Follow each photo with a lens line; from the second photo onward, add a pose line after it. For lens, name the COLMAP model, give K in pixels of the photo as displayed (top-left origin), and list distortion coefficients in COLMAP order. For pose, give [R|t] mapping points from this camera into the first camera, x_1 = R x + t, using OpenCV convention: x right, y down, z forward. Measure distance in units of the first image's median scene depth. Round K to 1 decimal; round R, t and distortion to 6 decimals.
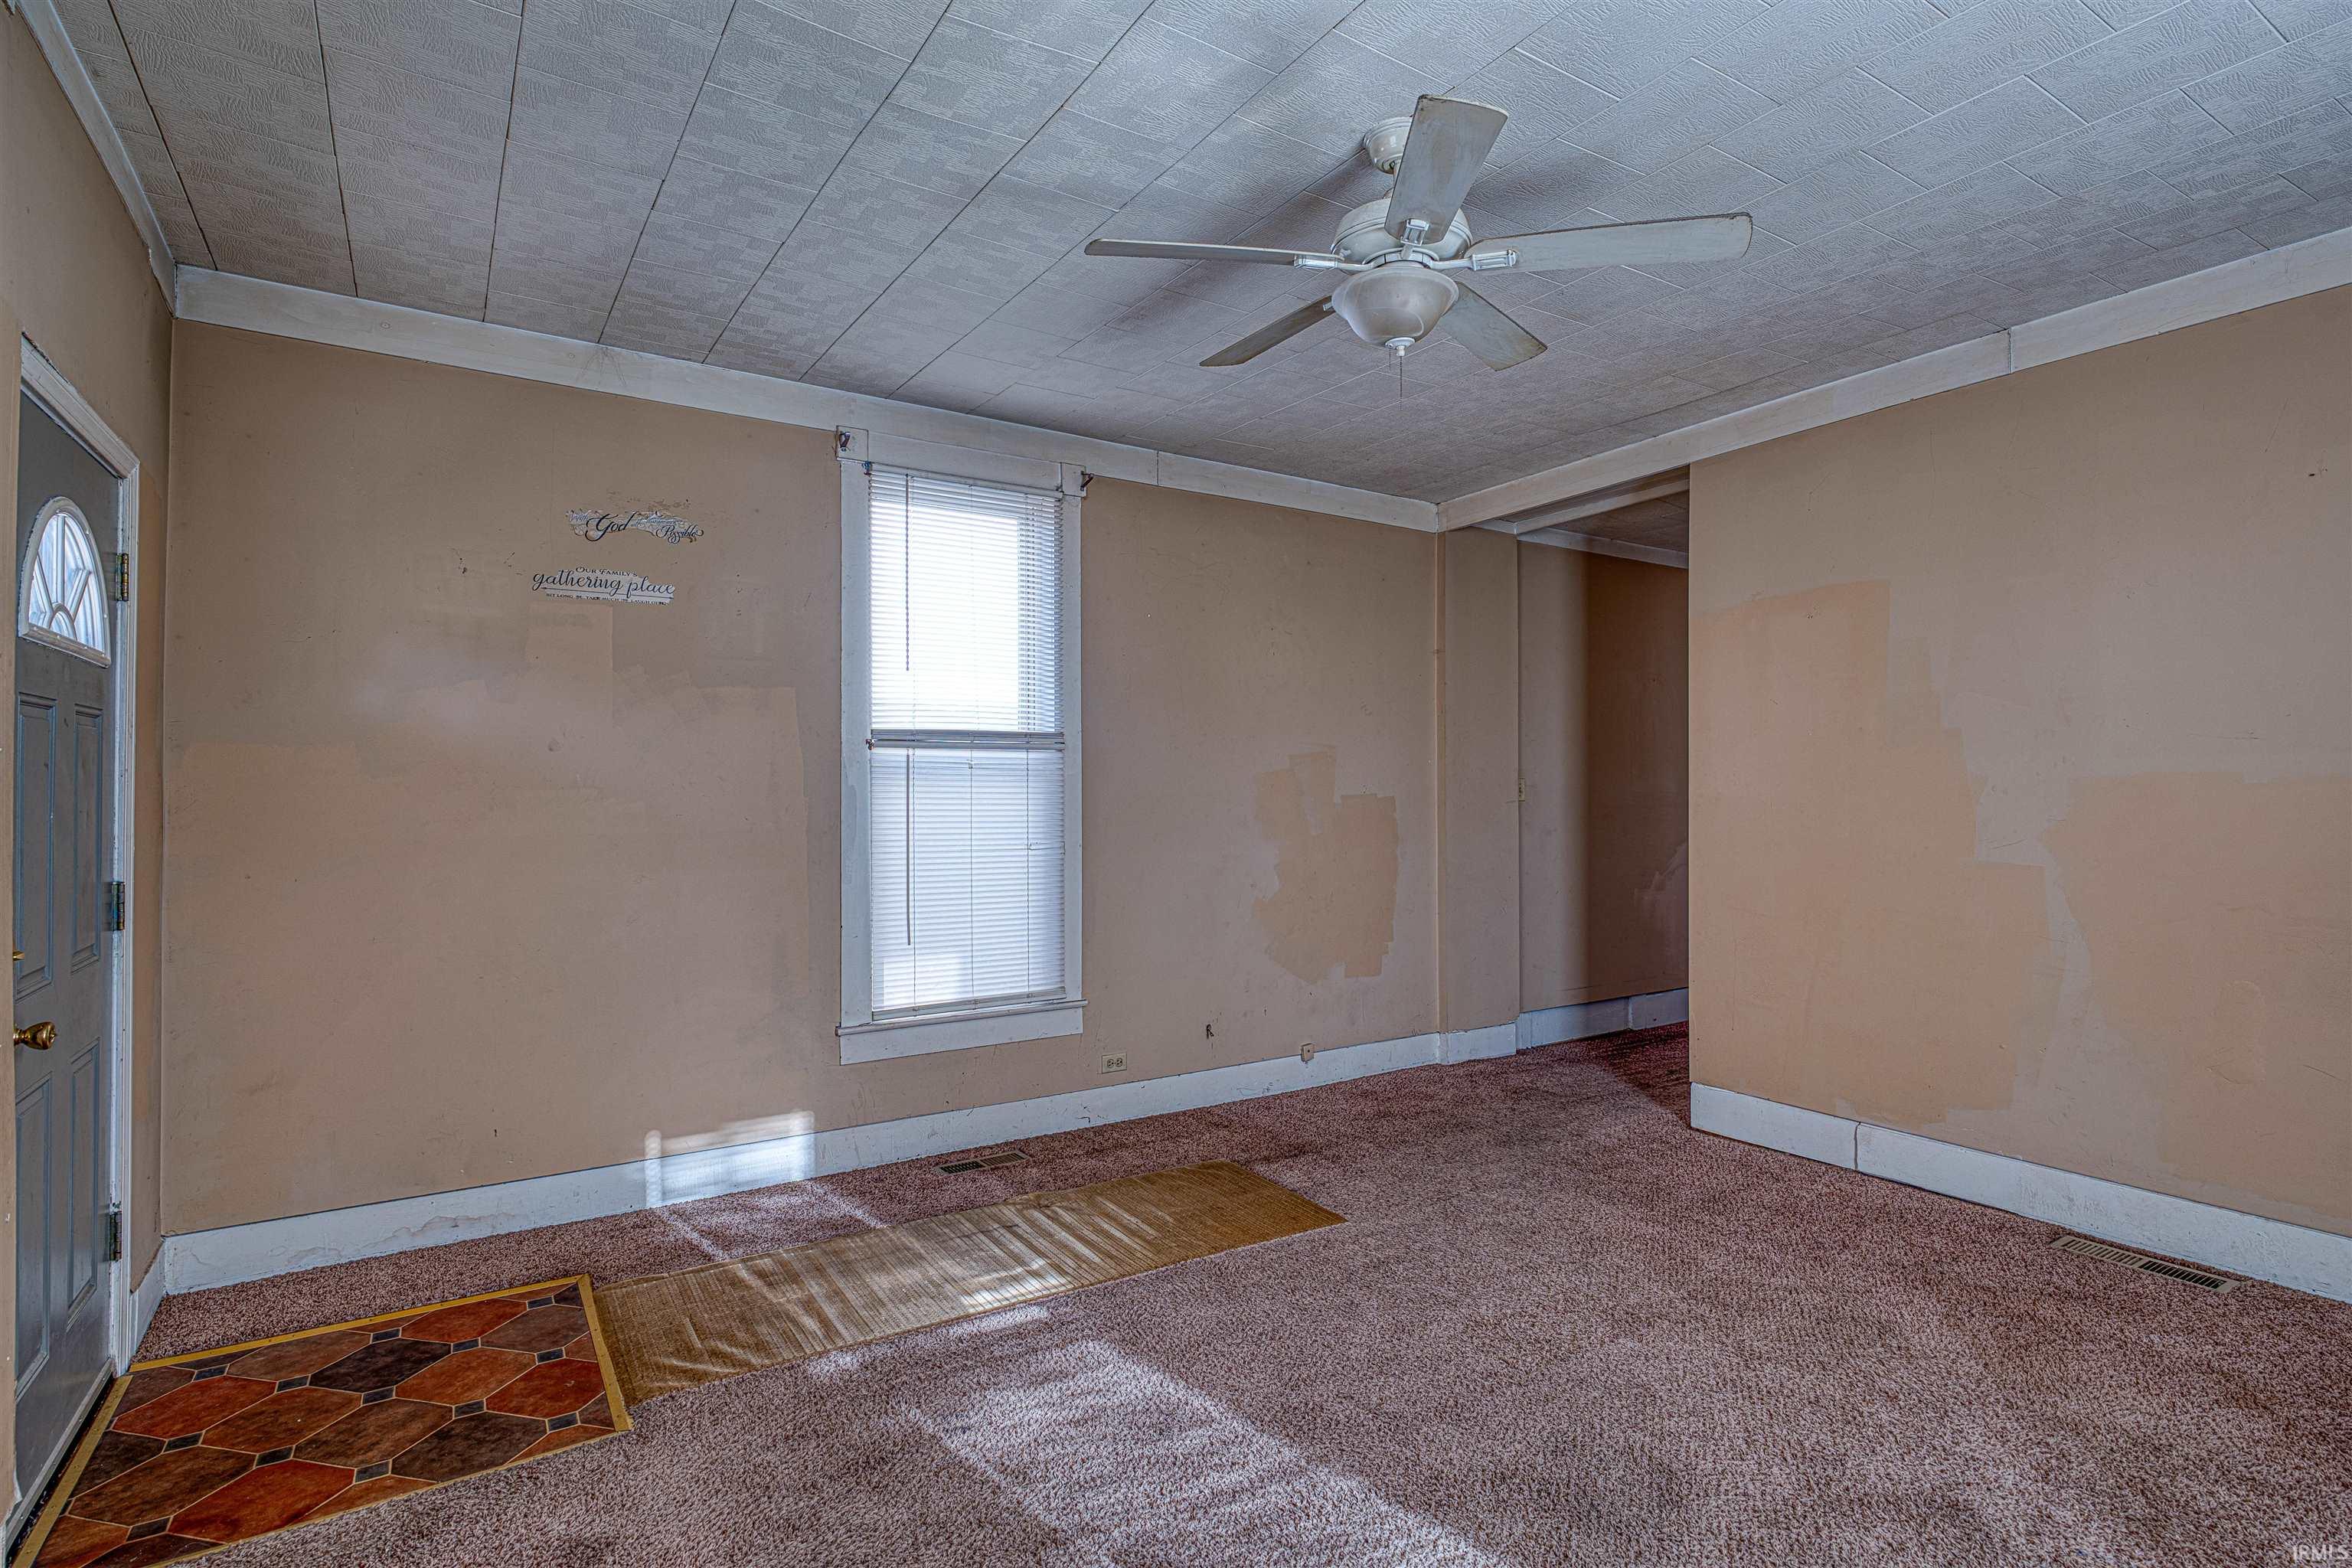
lens RADIAL K [[1177.0, 0, 1182.3], [0, 1177.0, 780.3], [0, 0, 1]] dist [-0.003421, 0.000656]
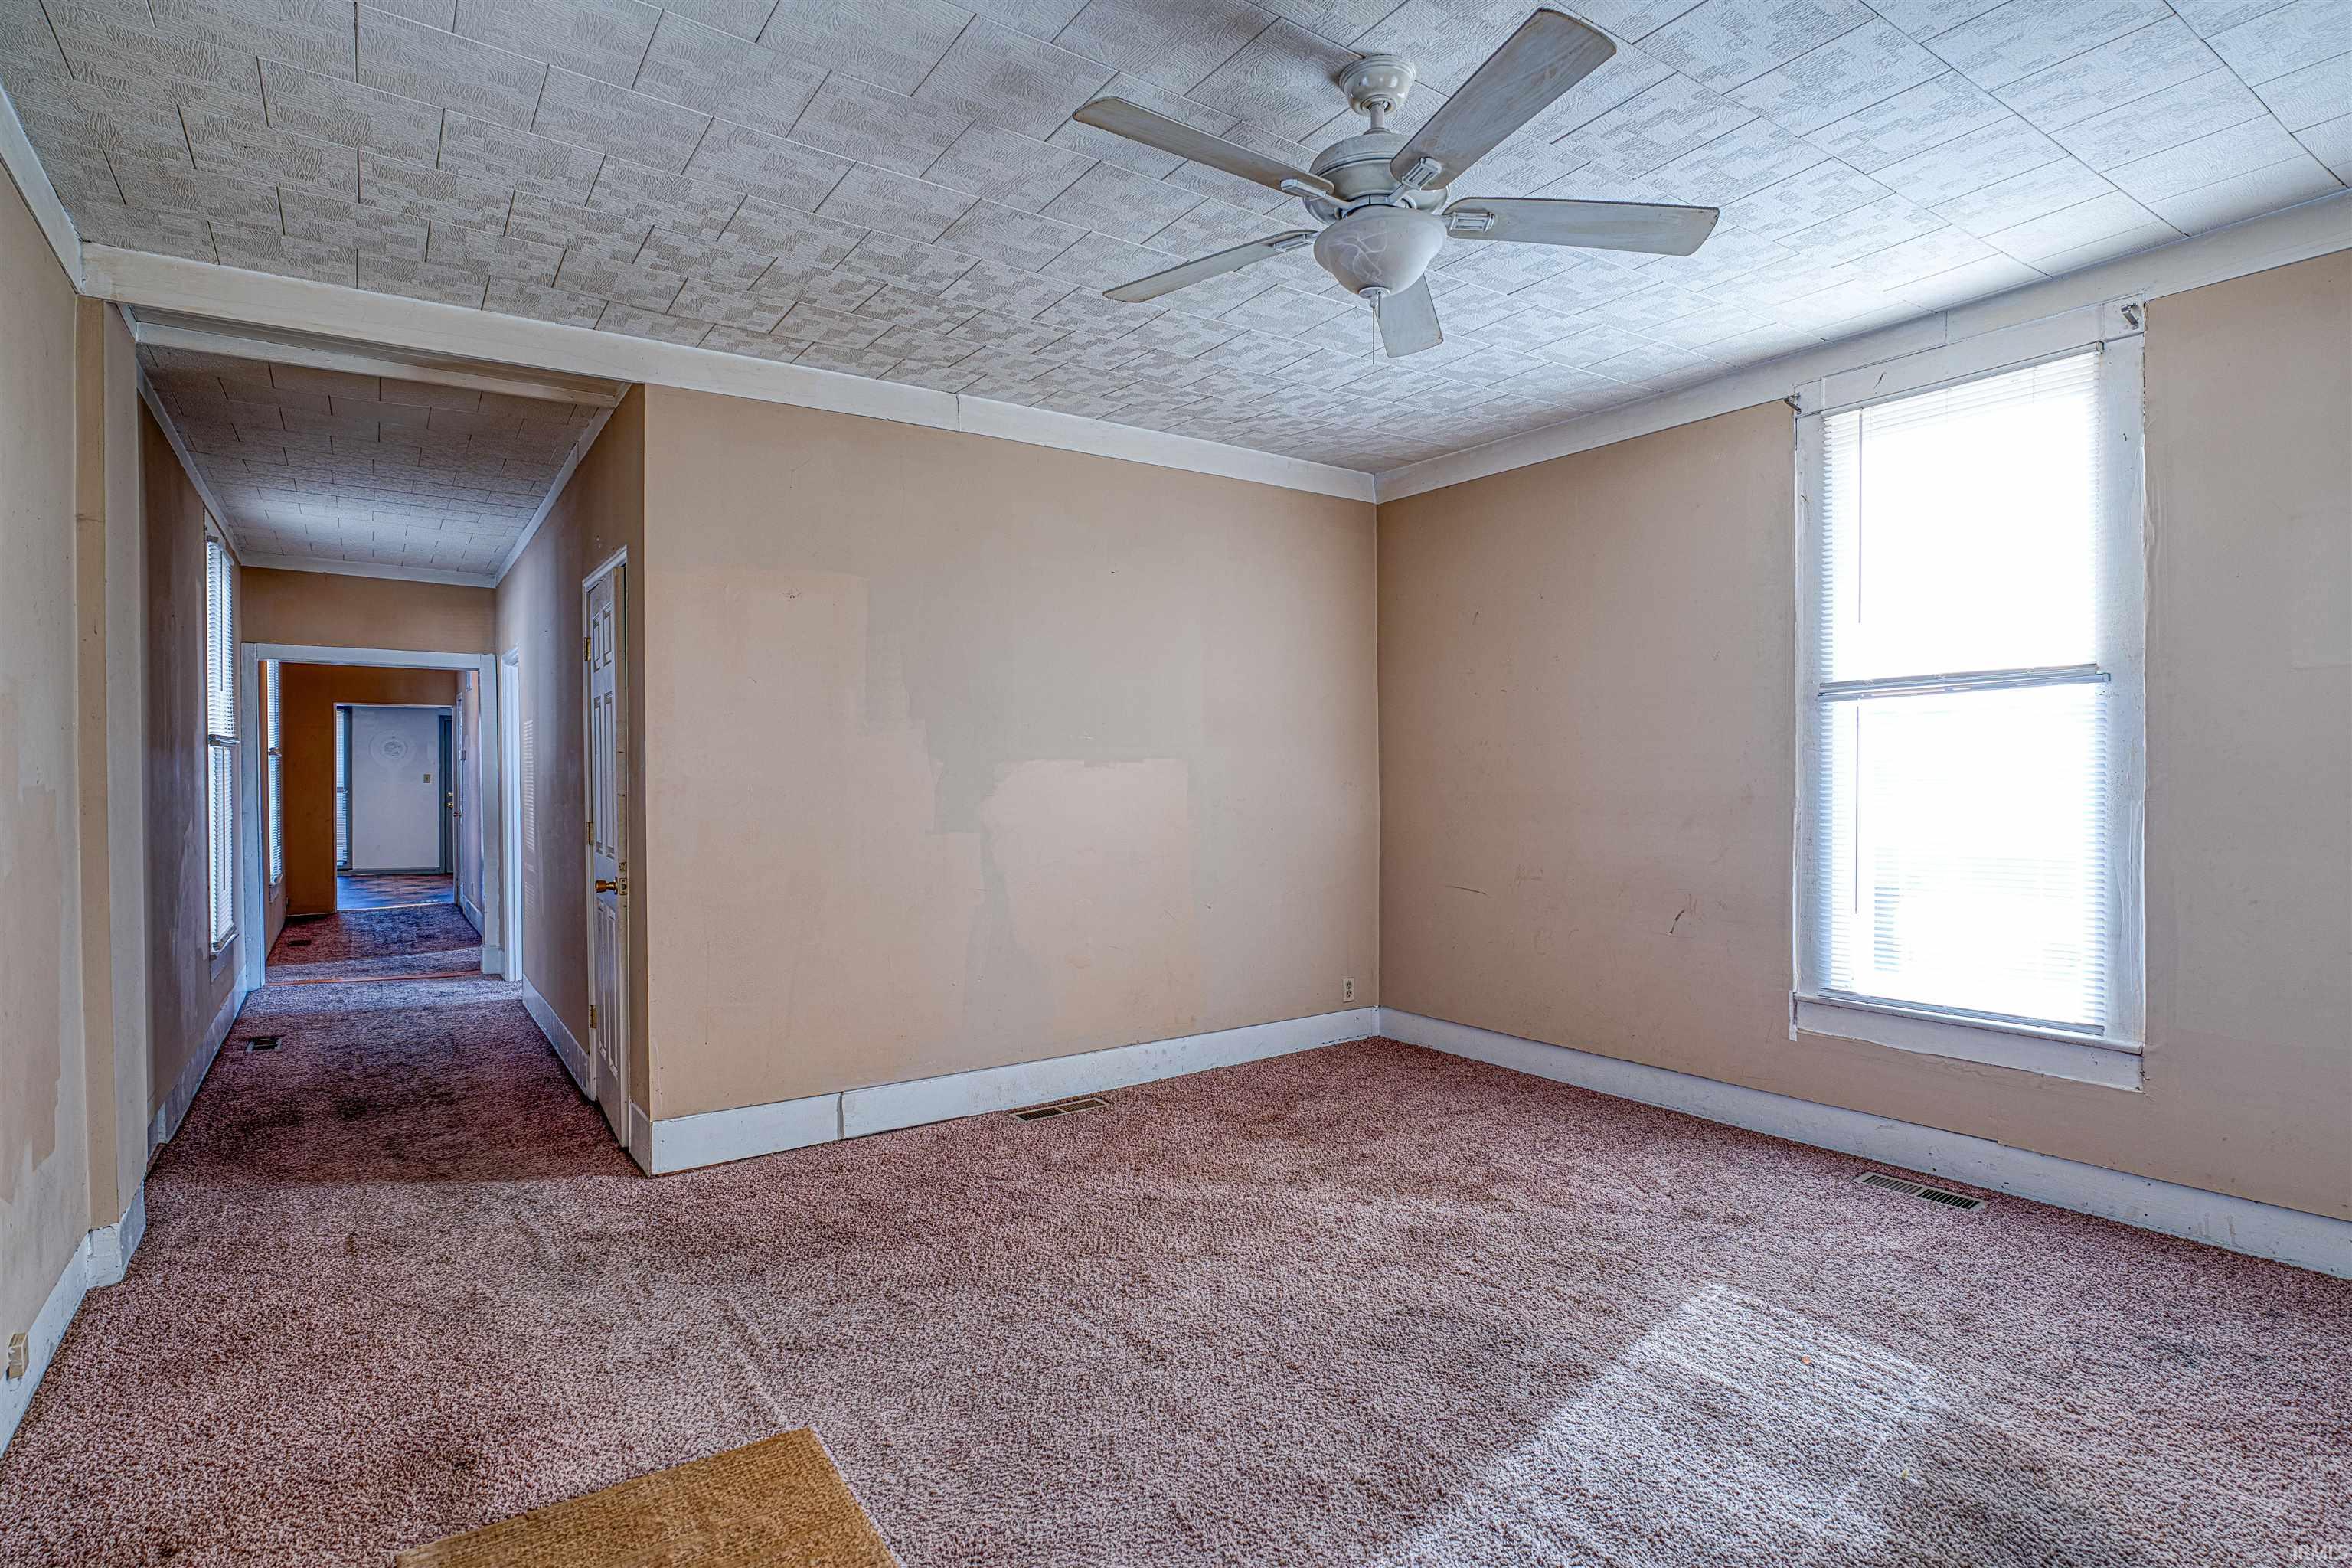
lens RADIAL K [[1177.0, 0, 1182.3], [0, 1177.0, 780.3], [0, 0, 1]] dist [-0.003421, 0.000656]
pose [[-0.034349, -0.009434, 0.999365, -0.459547], [0.004102, 0.999946, 0.009581, 0.006088], [-0.999401, 0.004428, -0.034309, 0.714961]]
